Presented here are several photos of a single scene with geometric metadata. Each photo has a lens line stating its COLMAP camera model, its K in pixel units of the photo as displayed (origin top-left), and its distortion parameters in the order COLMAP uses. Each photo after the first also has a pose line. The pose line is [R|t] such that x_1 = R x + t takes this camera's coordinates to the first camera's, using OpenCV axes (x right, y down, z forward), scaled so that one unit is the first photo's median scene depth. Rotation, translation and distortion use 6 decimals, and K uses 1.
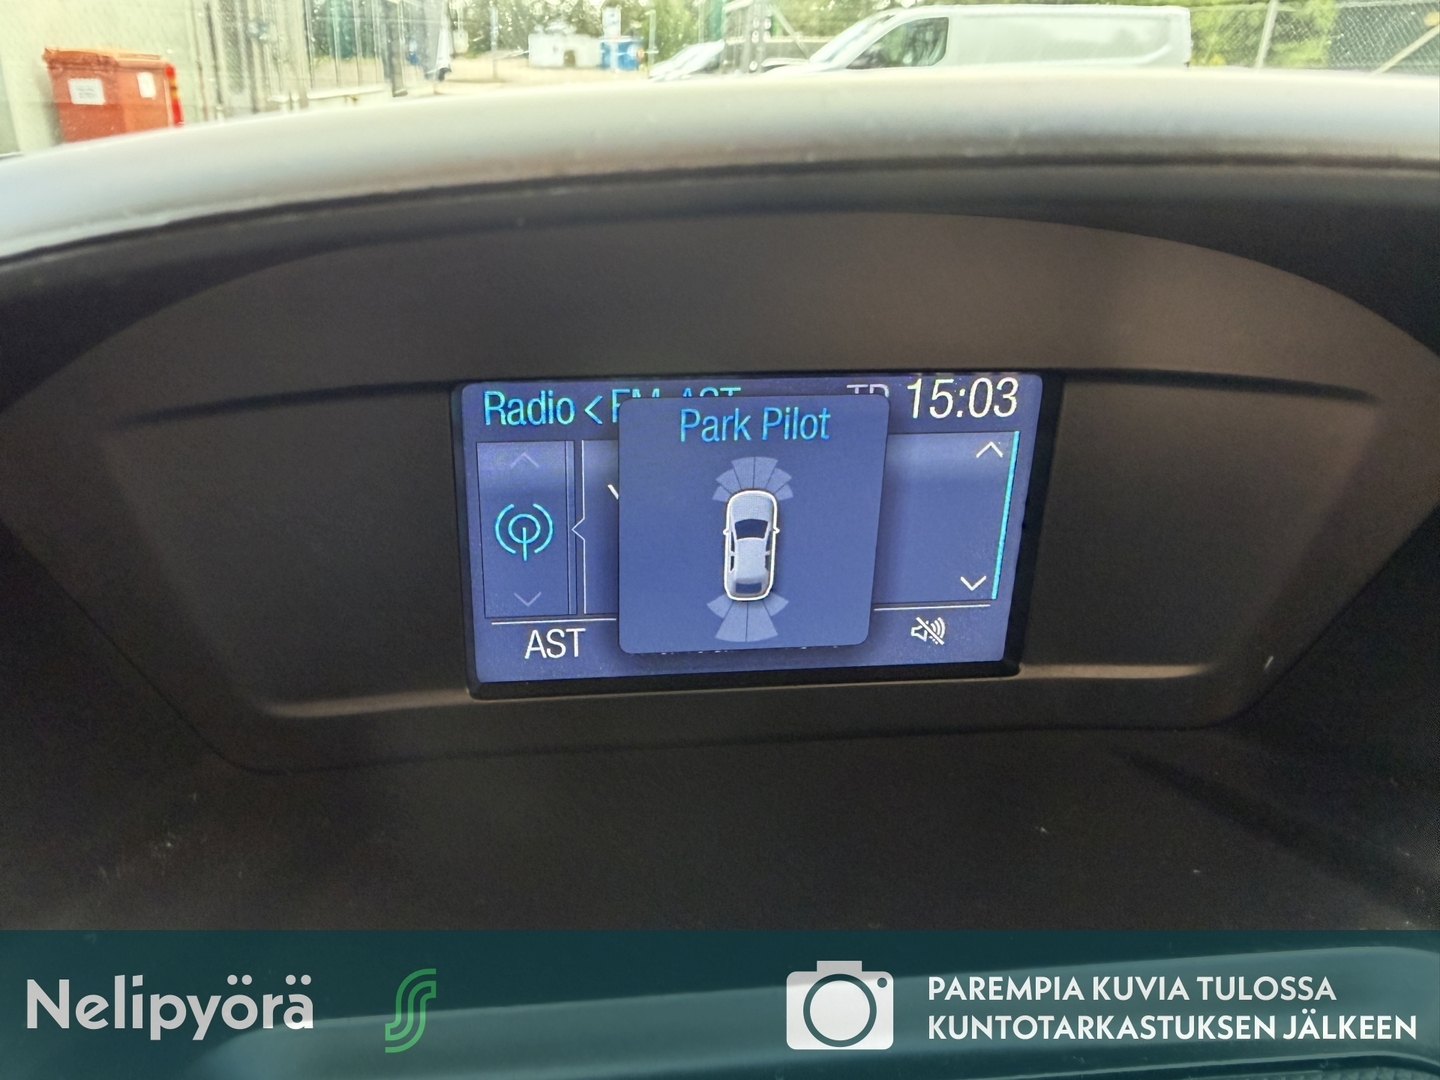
lens RADIAL K [[1014.1, 0, 635.8], [0, 1014.1, 540.6], [0, 0, 1]] dist [-0.055940, 0.058885]
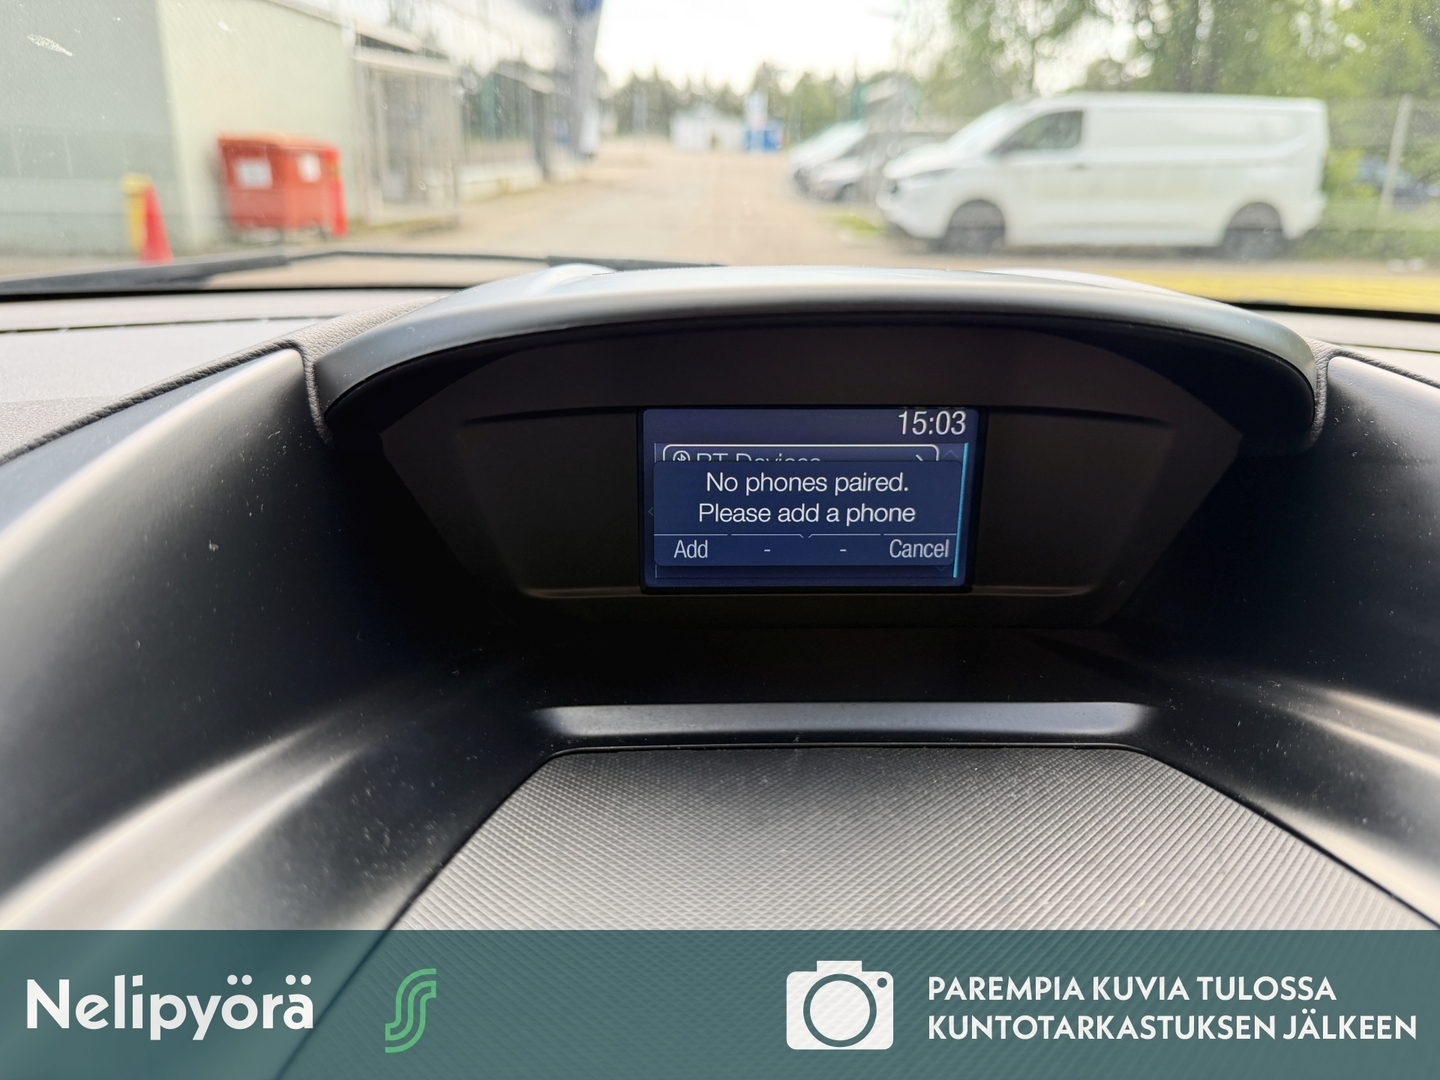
lens RADIAL K [[995.1, 0, 720.0], [0, 995.1, 540.0], [0, 0, 1]] dist [-0.020973, -0.002676]
pose [[0.998581, 0.020253, -0.049252, 0.051150], [-0.023632, 0.997336, -0.069012, 0.182925], [0.047724, 0.070078, 0.996399, -0.689906]]
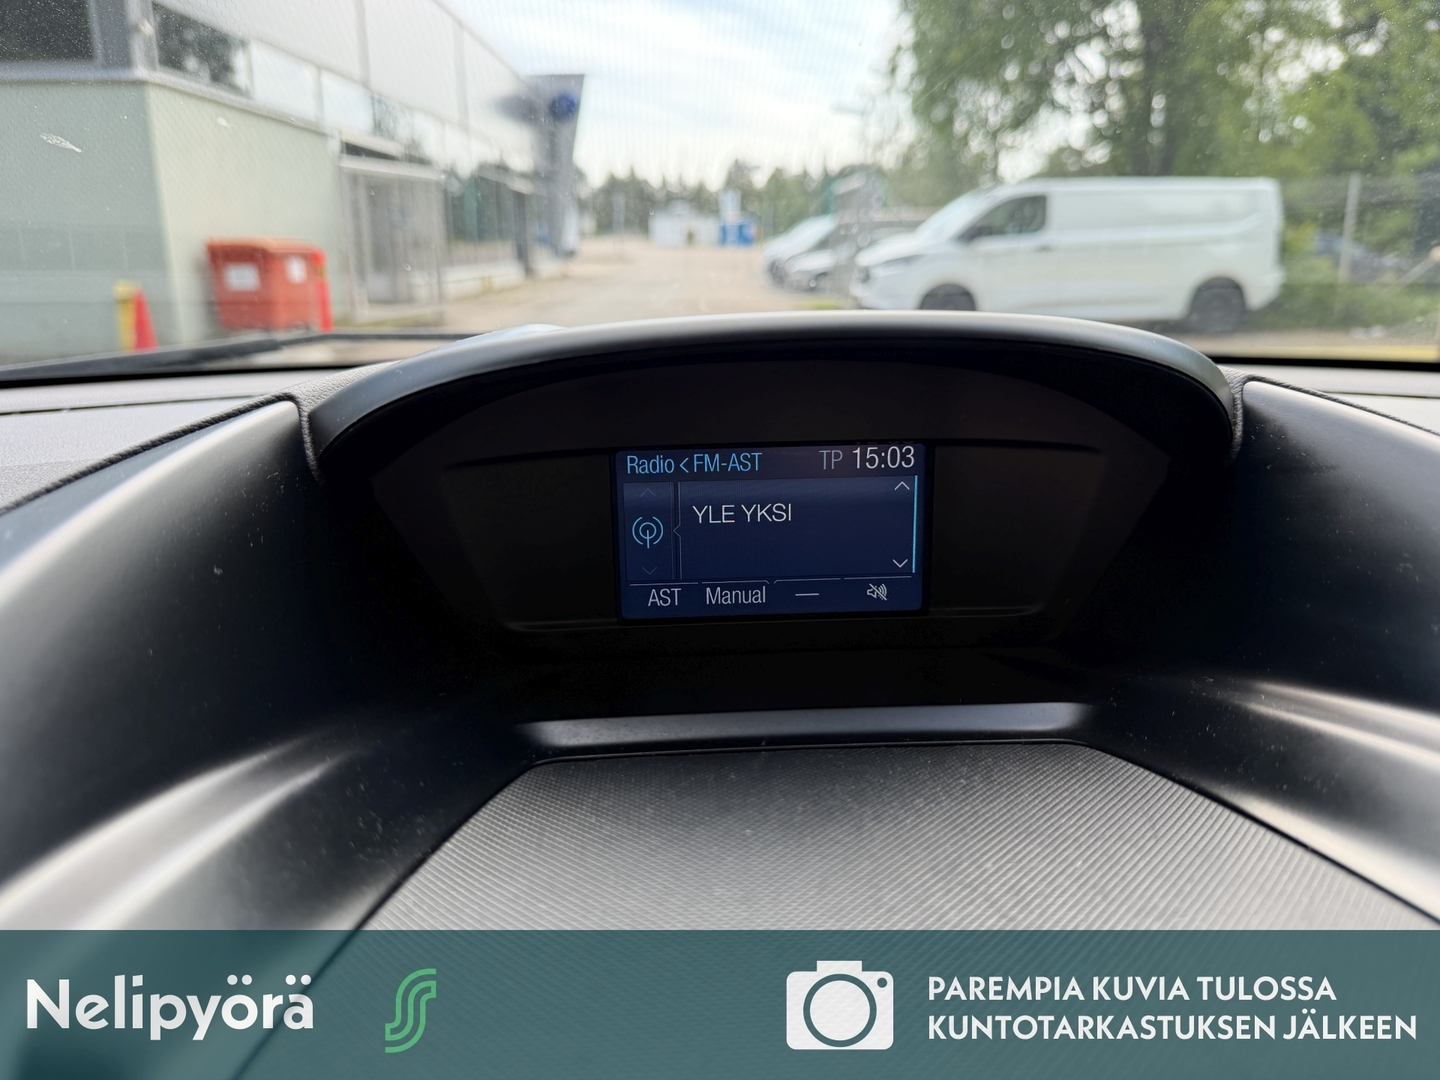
lens RADIAL K [[987.6, 0, 713.1], [0, 987.6, 548.7], [0, 0, 1]] dist [0.000329, -0.026809]
pose [[0.999000, -0.012955, -0.042792, 0.086996], [0.006679, 0.989603, -0.143672, 0.283165], [0.044208, 0.143243, 0.988700, -0.783479]]
